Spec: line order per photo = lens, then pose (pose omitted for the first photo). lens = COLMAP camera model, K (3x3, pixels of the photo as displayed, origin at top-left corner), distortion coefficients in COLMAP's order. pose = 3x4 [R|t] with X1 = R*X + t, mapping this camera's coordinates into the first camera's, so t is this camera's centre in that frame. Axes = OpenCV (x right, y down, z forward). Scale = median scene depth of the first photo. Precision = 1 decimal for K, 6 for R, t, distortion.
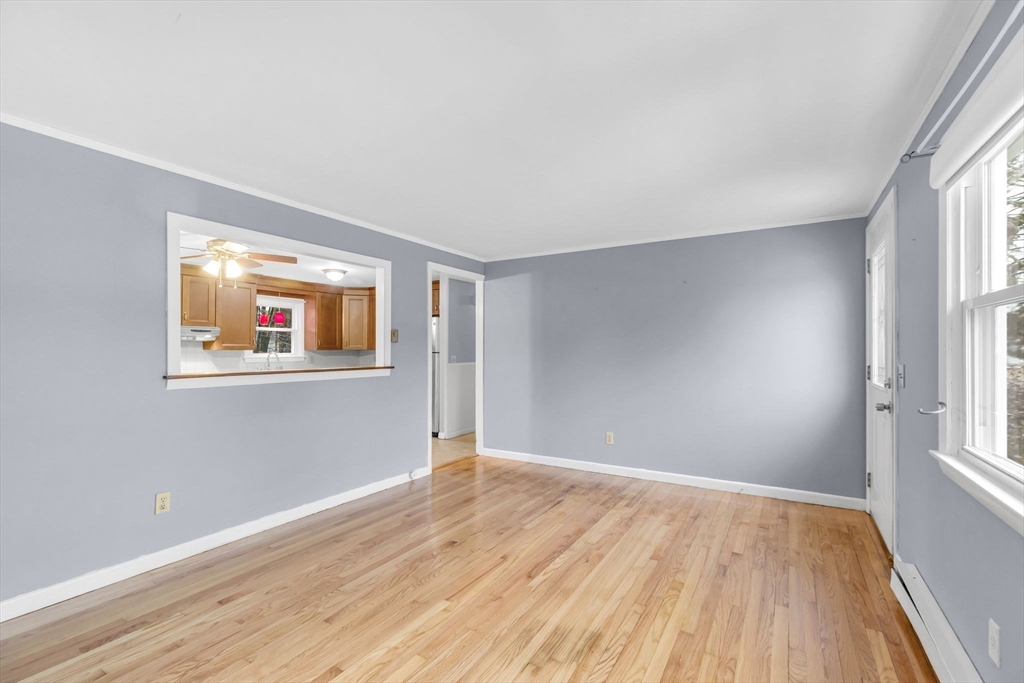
lens RADIAL K [[464.0, 0, 505.3], [0, 464.0, 351.1], [0, 0, 1]] dist [0.004052, 0.000249]
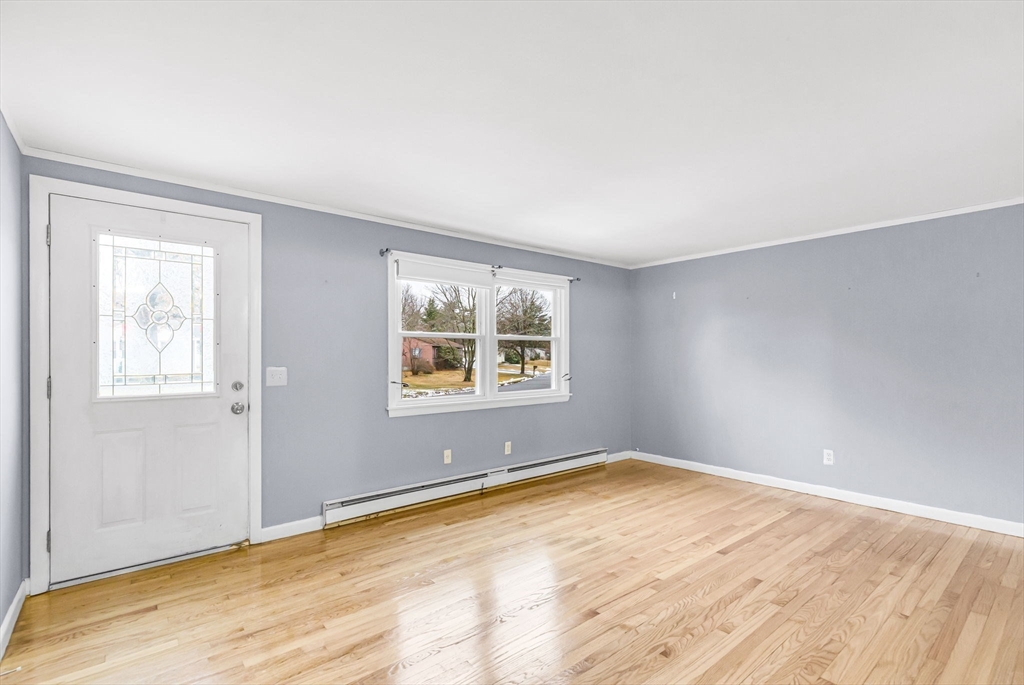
lens RADIAL K [[464.0, 0, 505.3], [0, 464.0, 352.1], [0, 0, 1]] dist [0.004052, 0.000249]
pose [[-0.943425, 0.001379, 0.331582, -0.136189], [-0.000414, 0.999986, -0.005336, -0.005010], [-0.331585, -0.005171, -0.943411, 1.992498]]
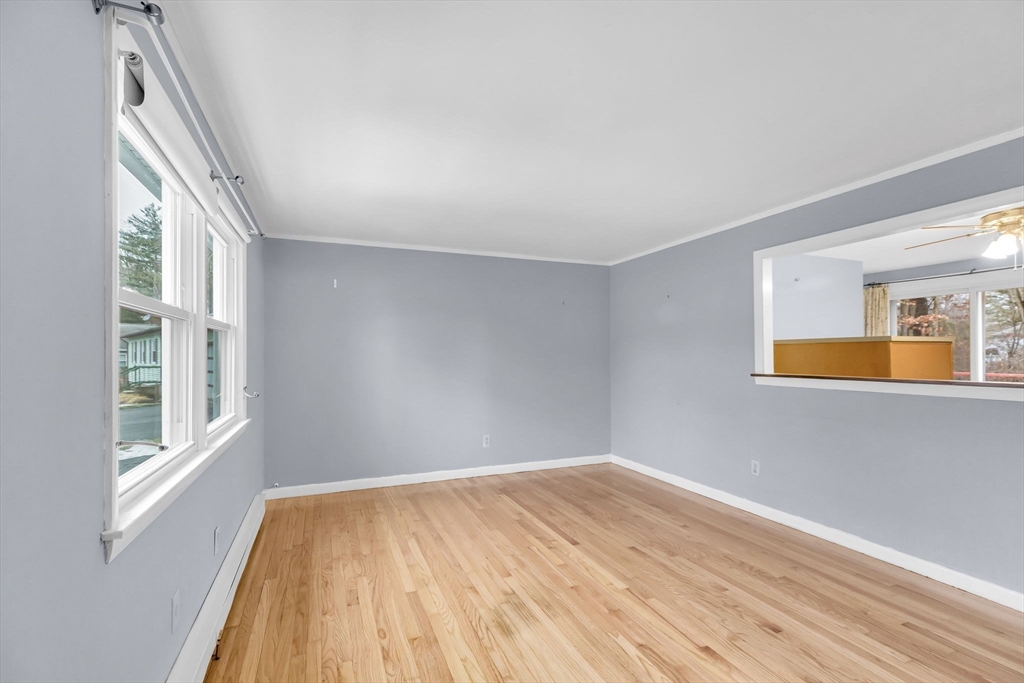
lens RADIAL K [[464.0, 0, 505.3], [0, 464.0, 351.1], [0, 0, 1]] dist [0.004052, 0.000249]
pose [[-0.598674, -0.004788, -0.800978, 0.821361], [0.001414, 0.999974, -0.007034, -0.003191], [0.800991, -0.005344, -0.598652, 1.295264]]
